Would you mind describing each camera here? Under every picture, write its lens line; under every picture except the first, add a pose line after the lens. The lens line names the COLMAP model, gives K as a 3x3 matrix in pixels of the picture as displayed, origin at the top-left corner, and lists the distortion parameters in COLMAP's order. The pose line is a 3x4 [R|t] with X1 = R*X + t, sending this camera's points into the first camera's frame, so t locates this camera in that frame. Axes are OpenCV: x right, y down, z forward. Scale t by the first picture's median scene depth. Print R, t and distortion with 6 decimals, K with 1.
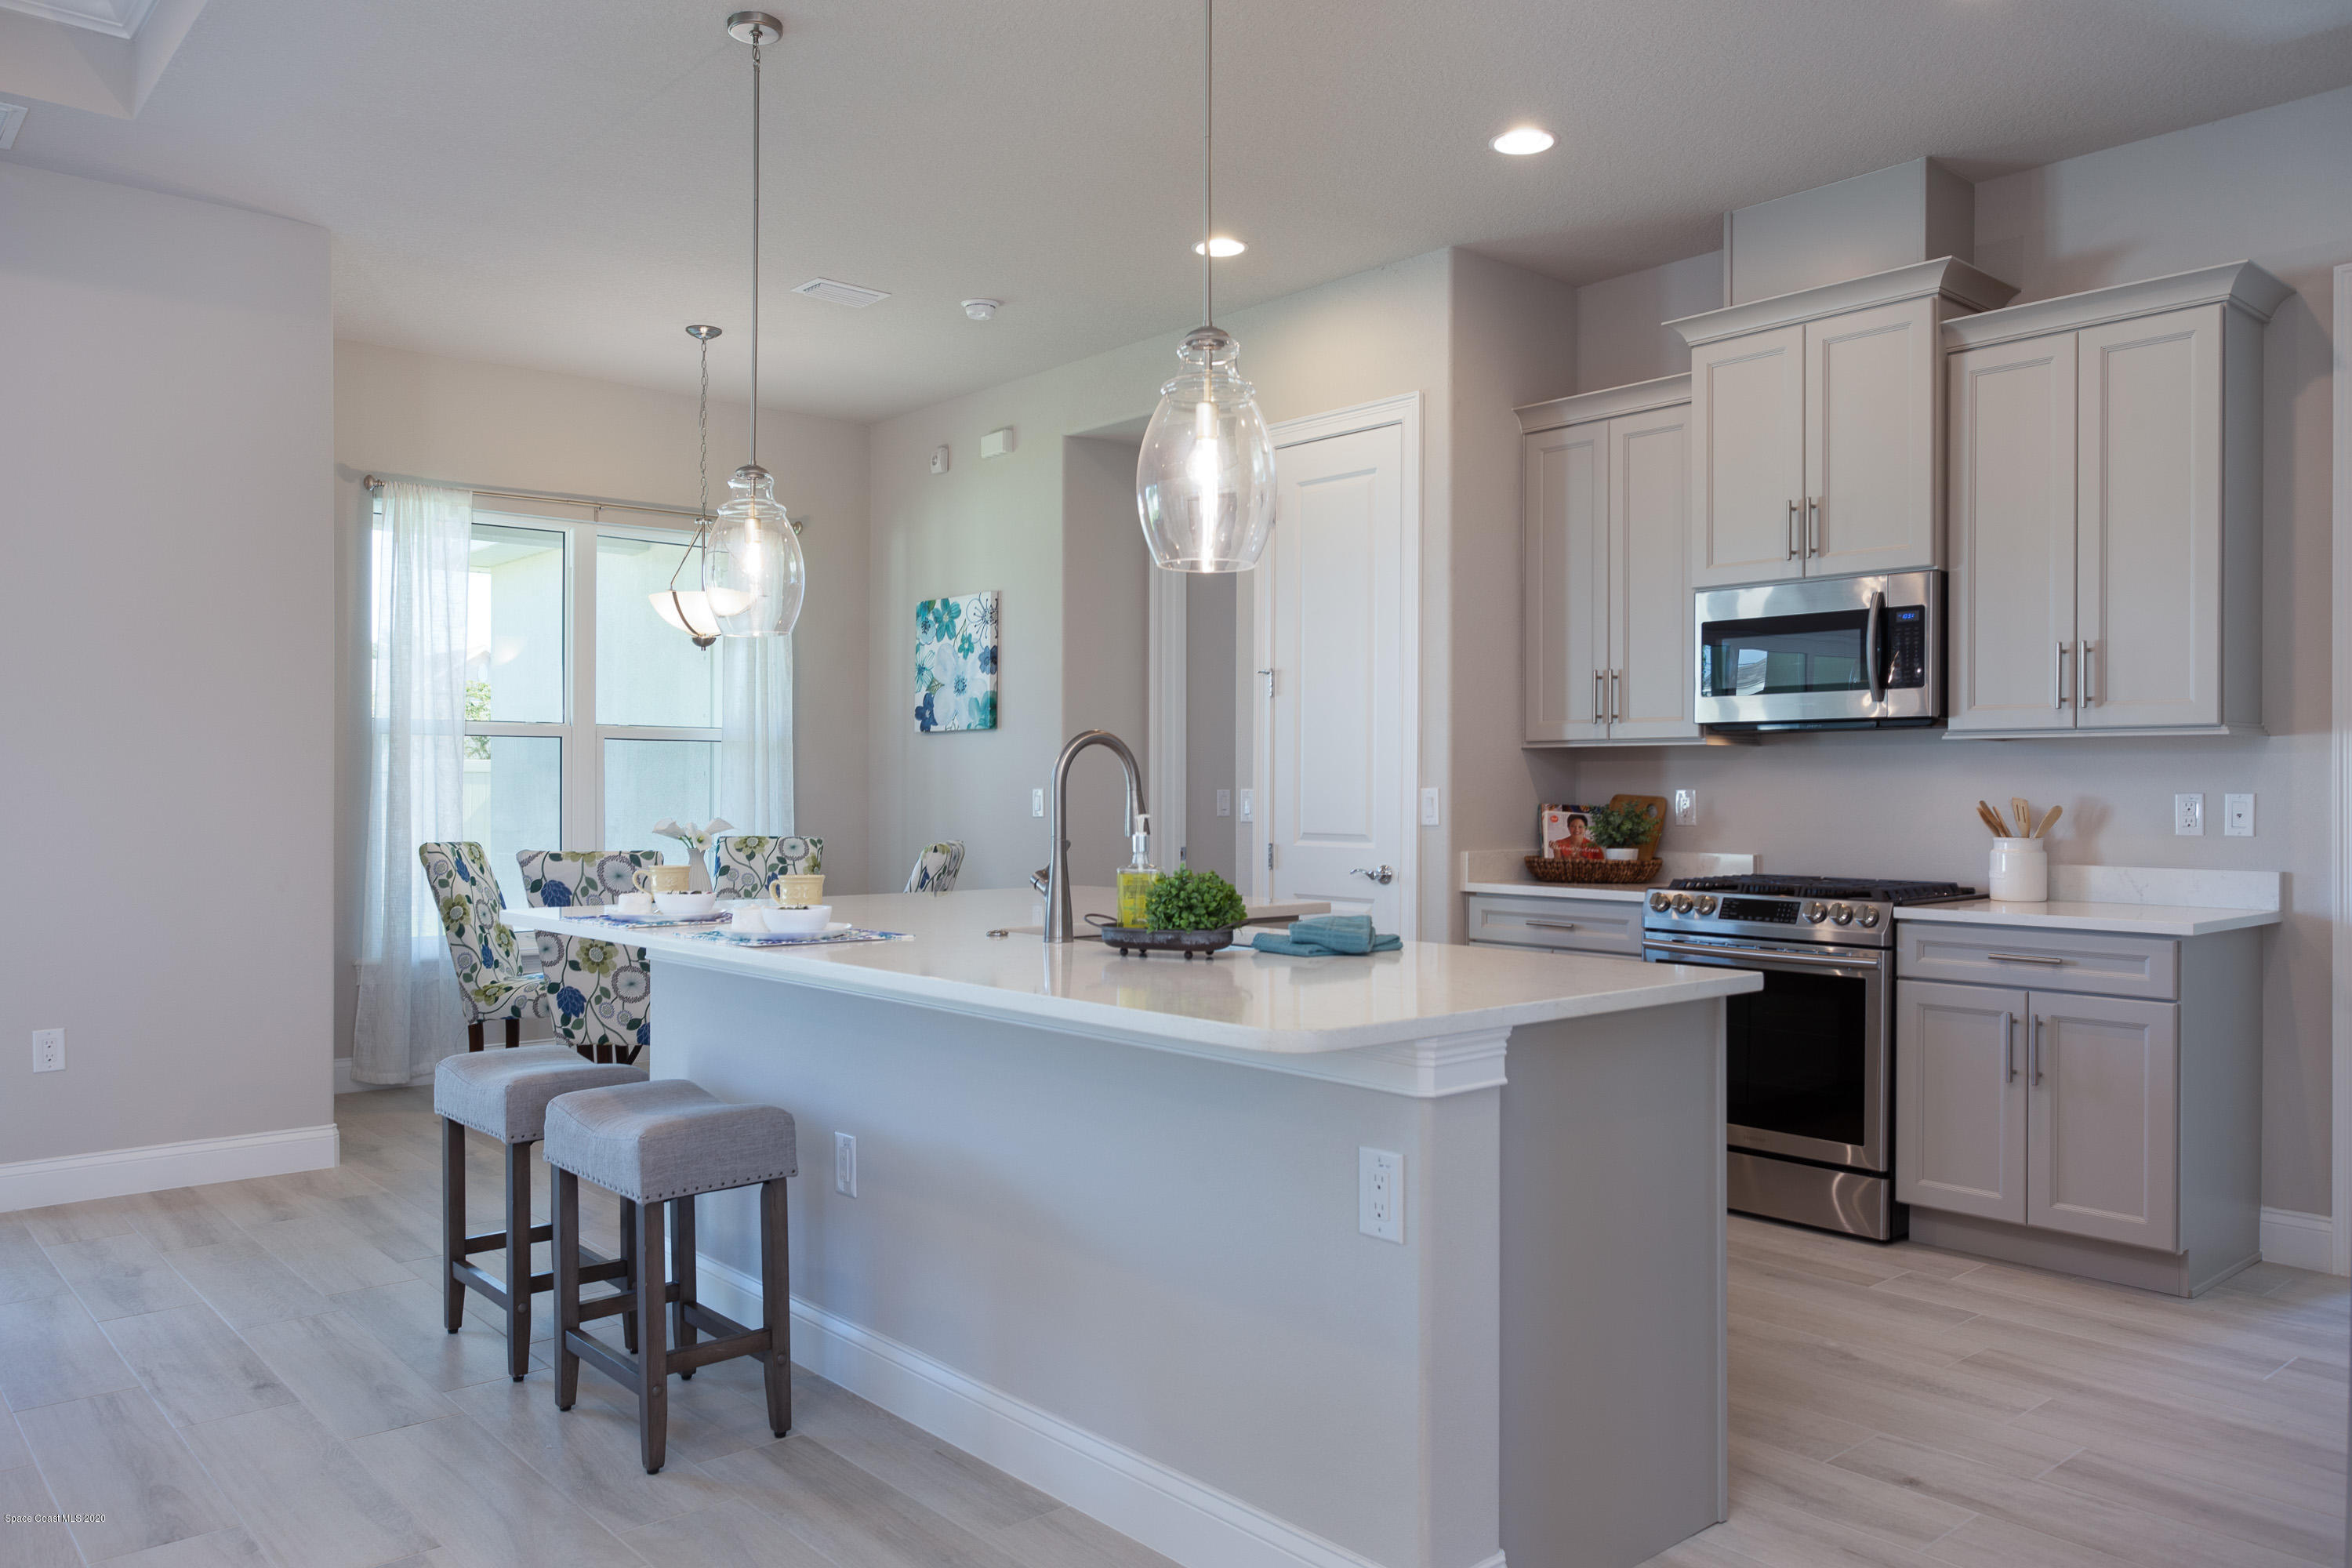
lens RADIAL K [[1709.6, 0, 1176.0], [0, 1709.6, 784.0], [0, 0, 1]] dist [-0.005203, 0.004245]
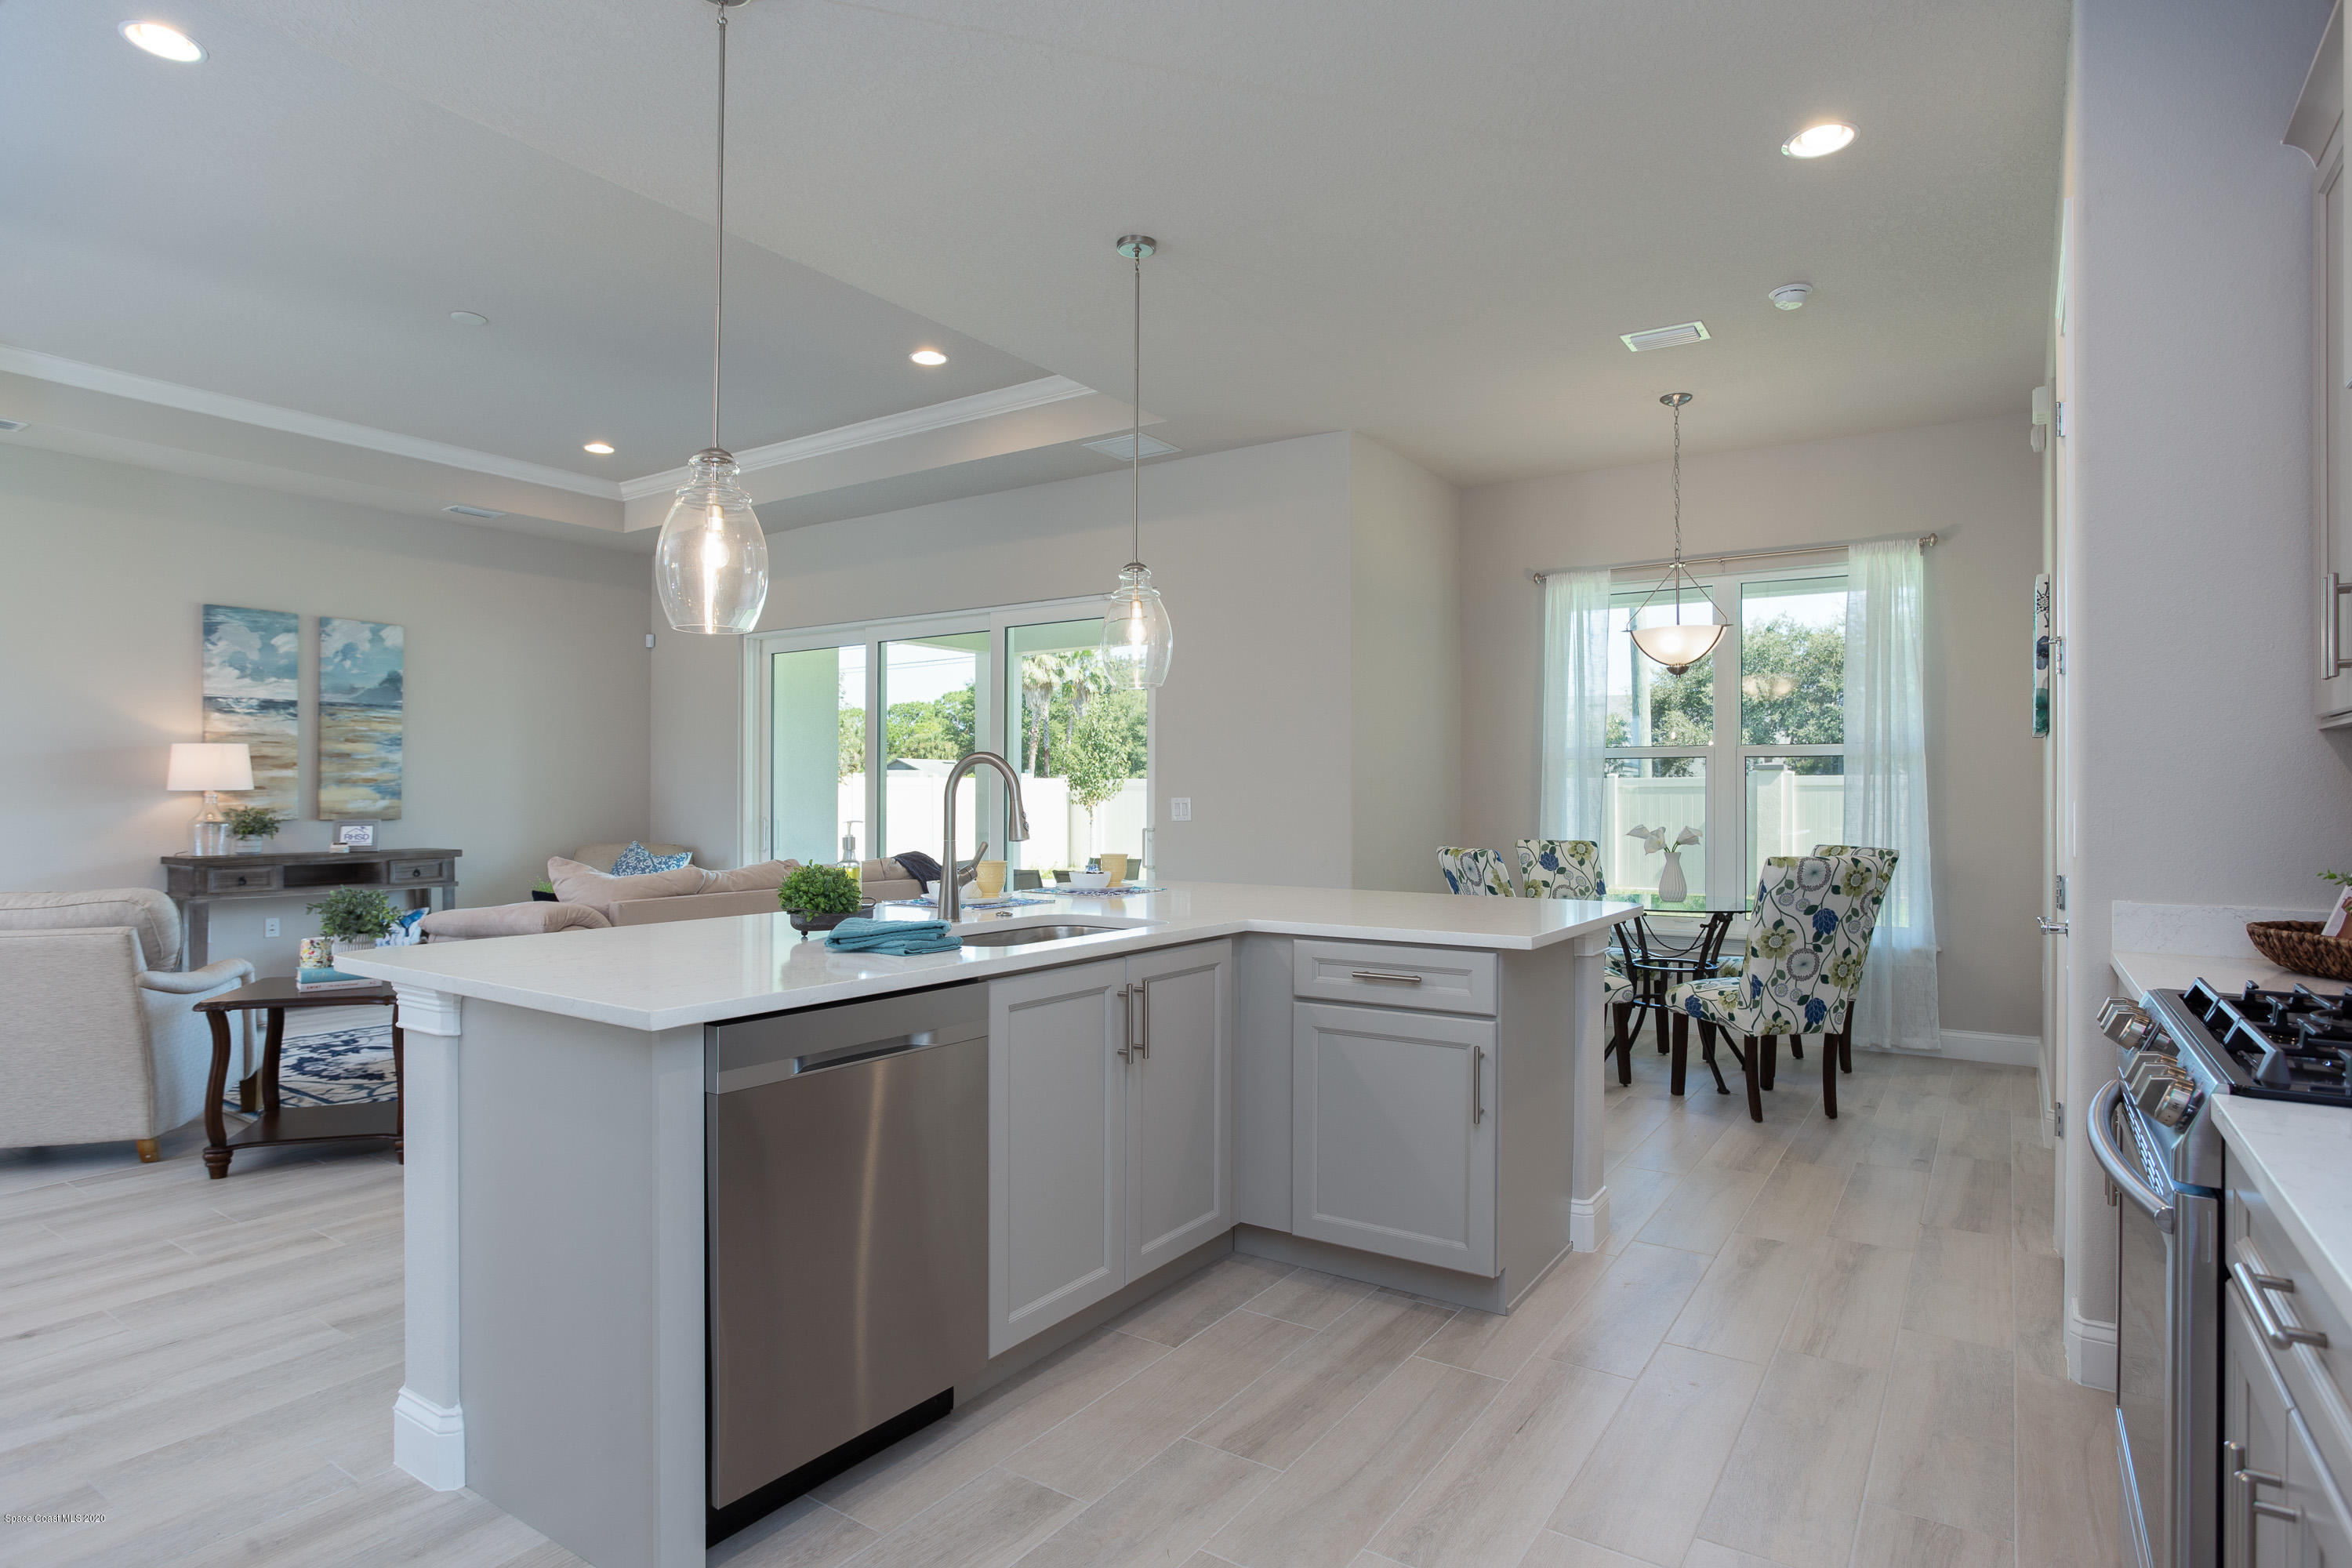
lens RADIAL K [[1246.1, 0, 1176.0], [0, 1246.1, 784.0], [0, 0, 1]] dist [-0.032652, -0.000133]
pose [[0.261248, -0.010427, -0.965215, 0.508216], [0.000793, 0.999944, -0.010587, 0.000999], [0.965271, 0.002000, 0.261241, 0.548913]]
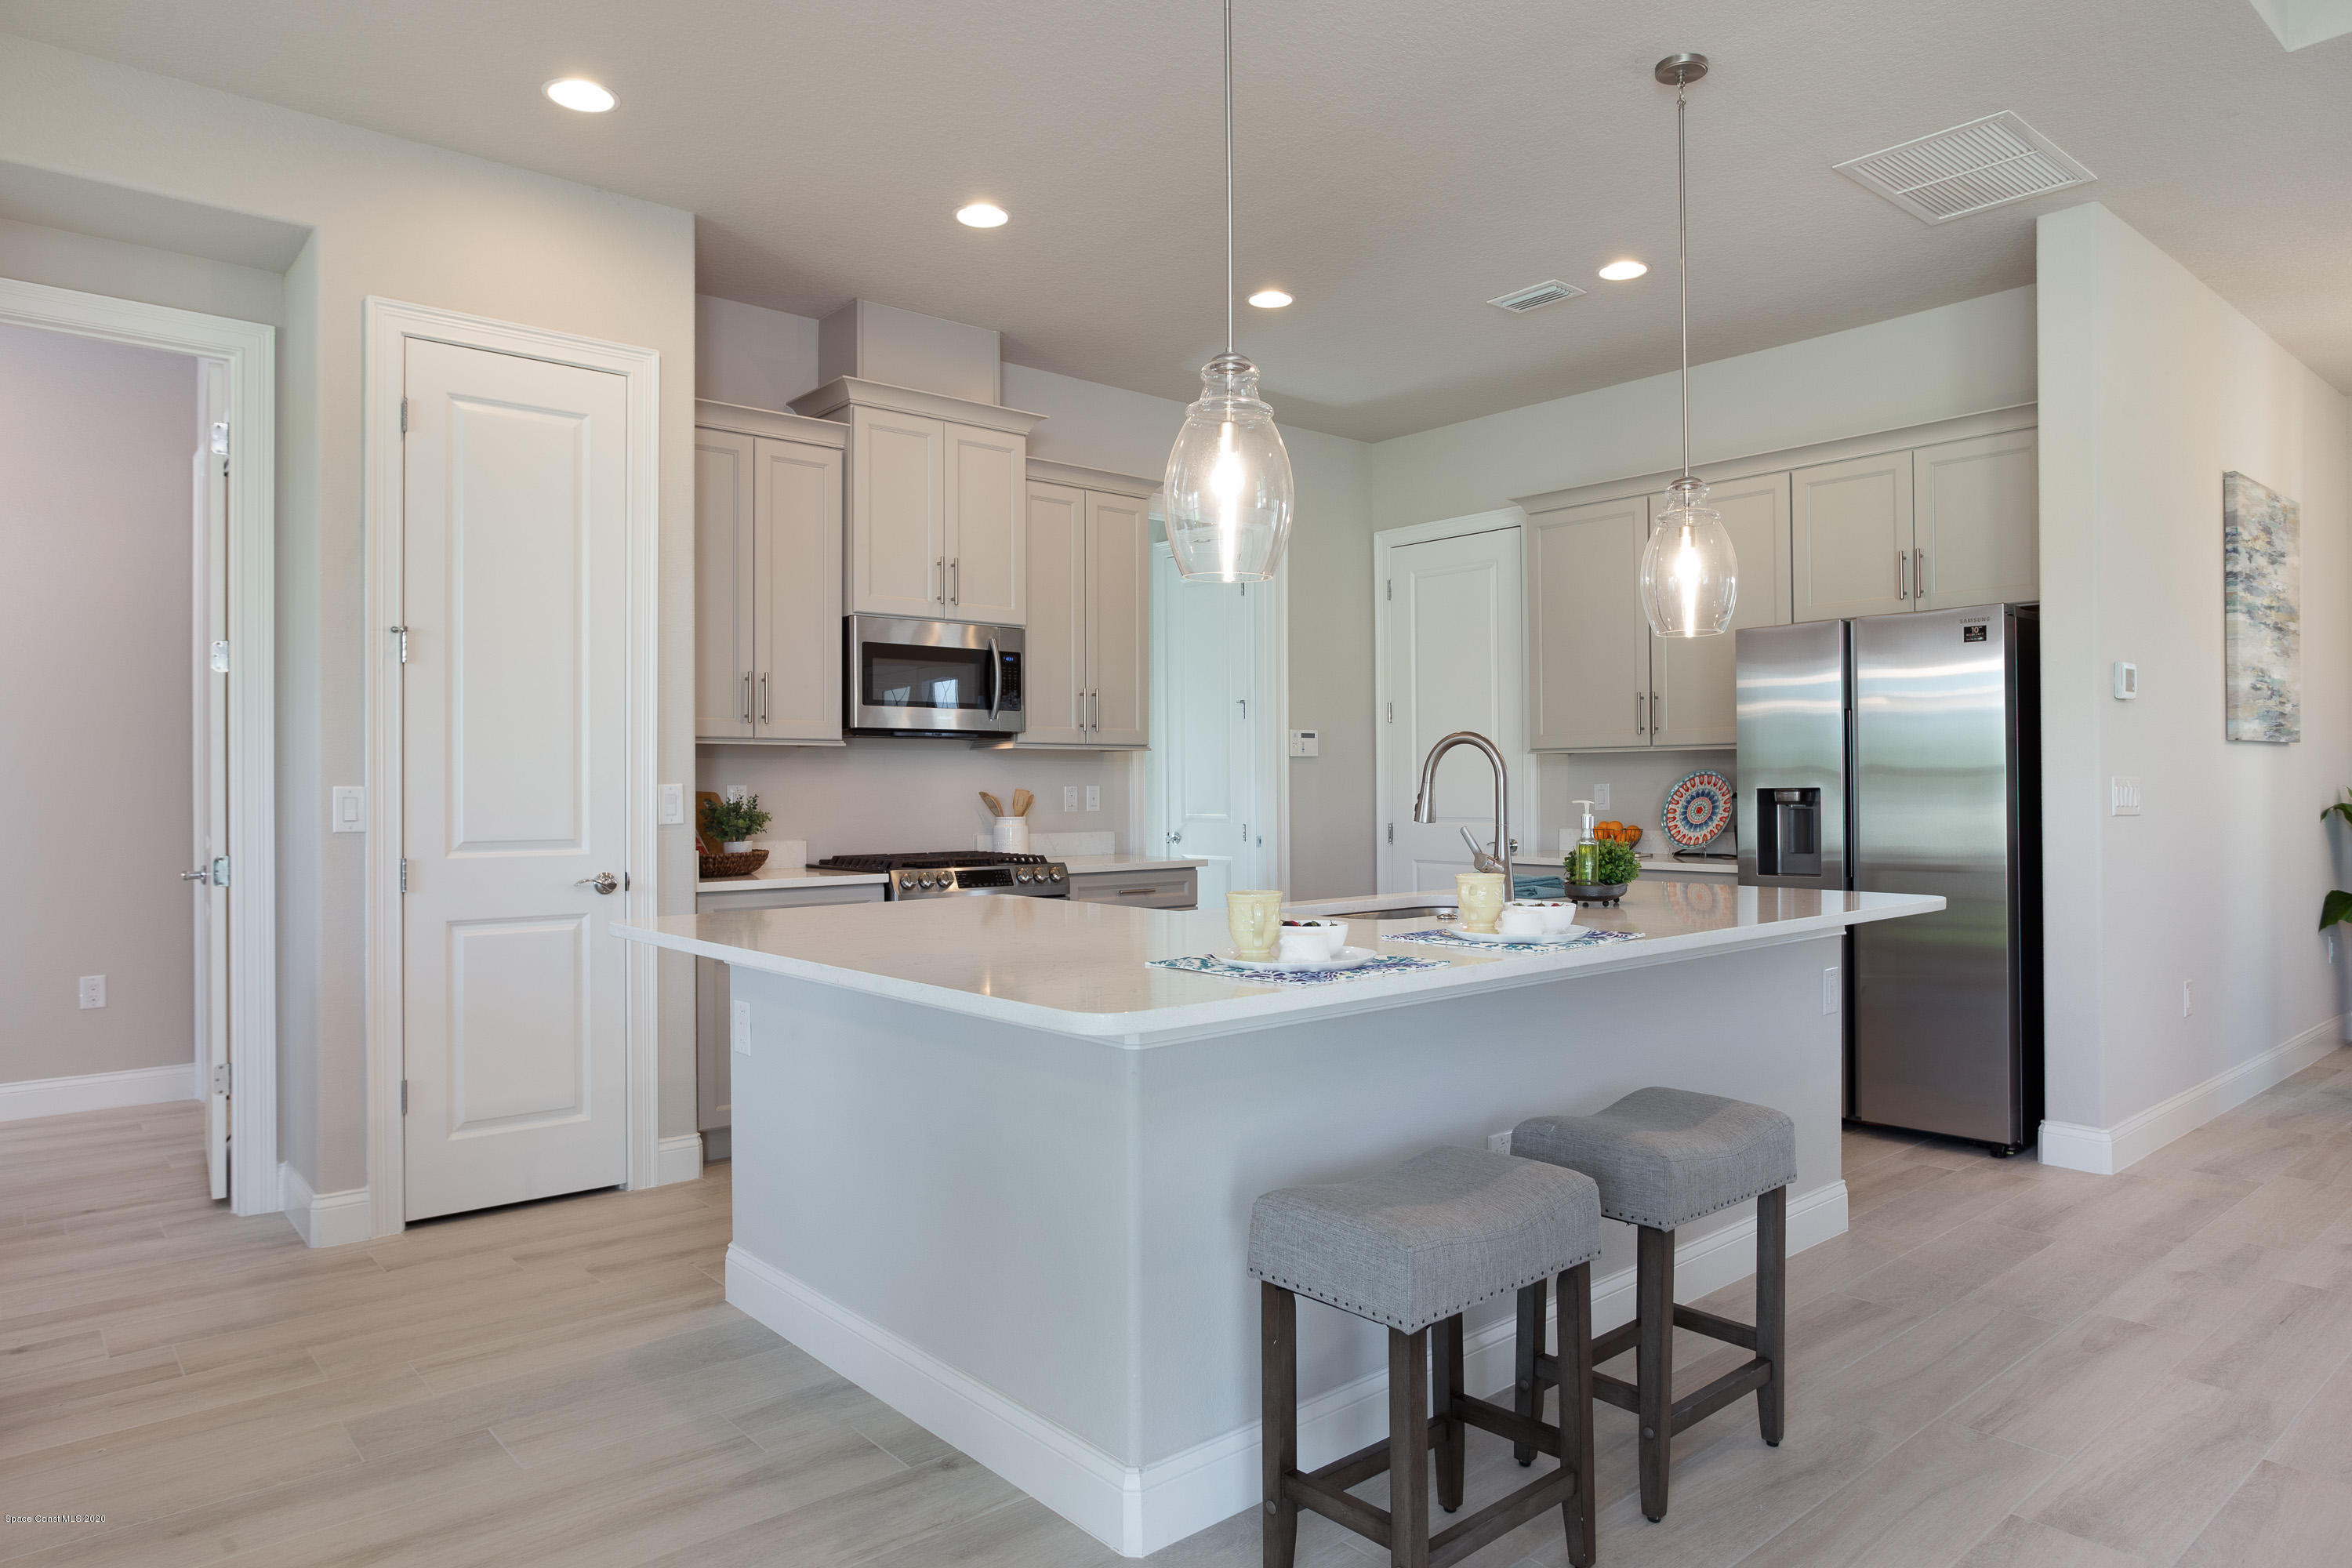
lens RADIAL K [[1434.8, 0, 1162.0], [0, 1434.8, 783.0], [0, 0, 1]] dist [-0.006001, -0.000658]
pose [[0.007562, 0.000020, 0.999971, -0.627554], [0.002245, 0.999997, -0.000036, 0.002451], [-0.999969, 0.002245, 0.007562, 0.728975]]
